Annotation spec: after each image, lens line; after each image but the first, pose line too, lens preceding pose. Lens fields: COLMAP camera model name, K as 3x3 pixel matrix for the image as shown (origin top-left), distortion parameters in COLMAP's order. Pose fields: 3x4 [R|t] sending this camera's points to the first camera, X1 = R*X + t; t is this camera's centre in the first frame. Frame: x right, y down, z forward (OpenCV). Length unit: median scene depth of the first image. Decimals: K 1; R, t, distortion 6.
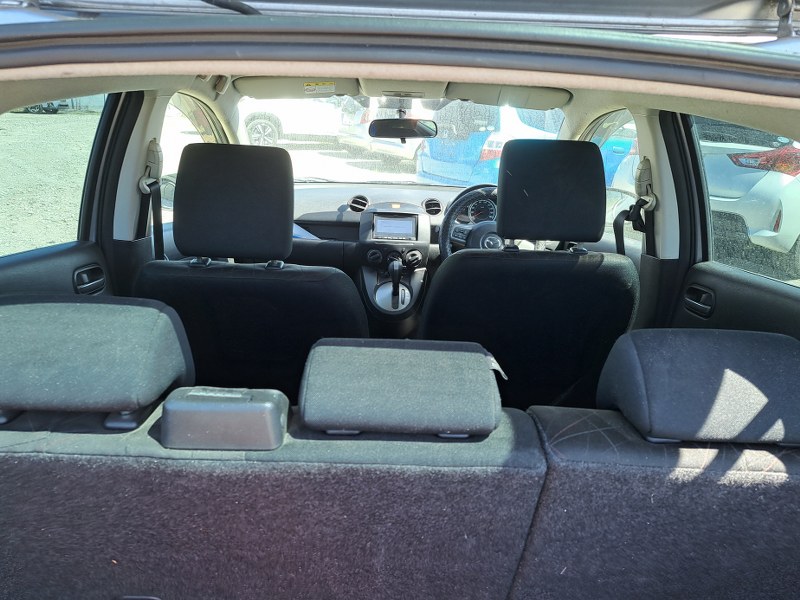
lens RADIAL K [[568.8, 0, 413.5], [0, 568.8, 328.9], [0, 0, 1]] dist [0.042059, -0.022637]
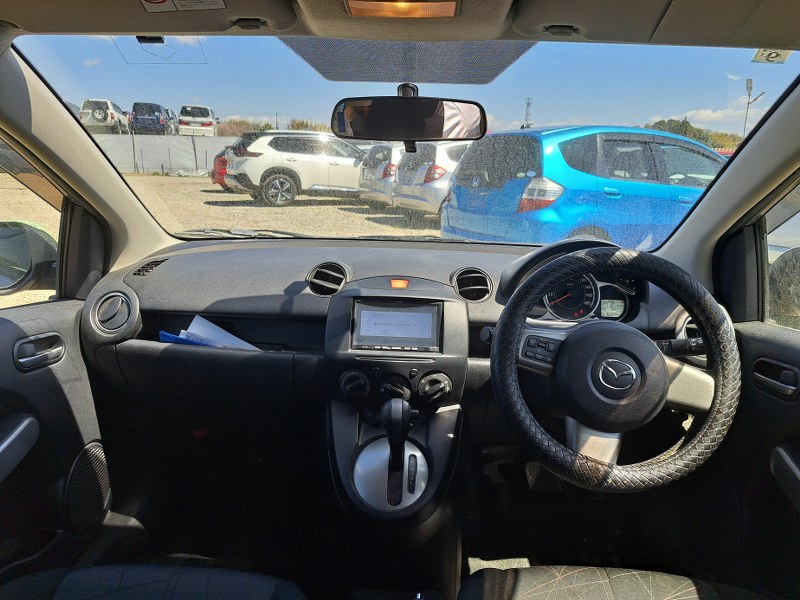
lens RADIAL K [[568.8, 0, 402.3], [0, 568.8, 300.3], [0, 0, 1]] dist [0.042059, -0.022637]
pose [[0.997974, 0.001180, -0.063618, 0.003696], [-0.010186, 0.989896, -0.141429, -0.129534], [0.062809, 0.141790, 0.987902, 0.504574]]
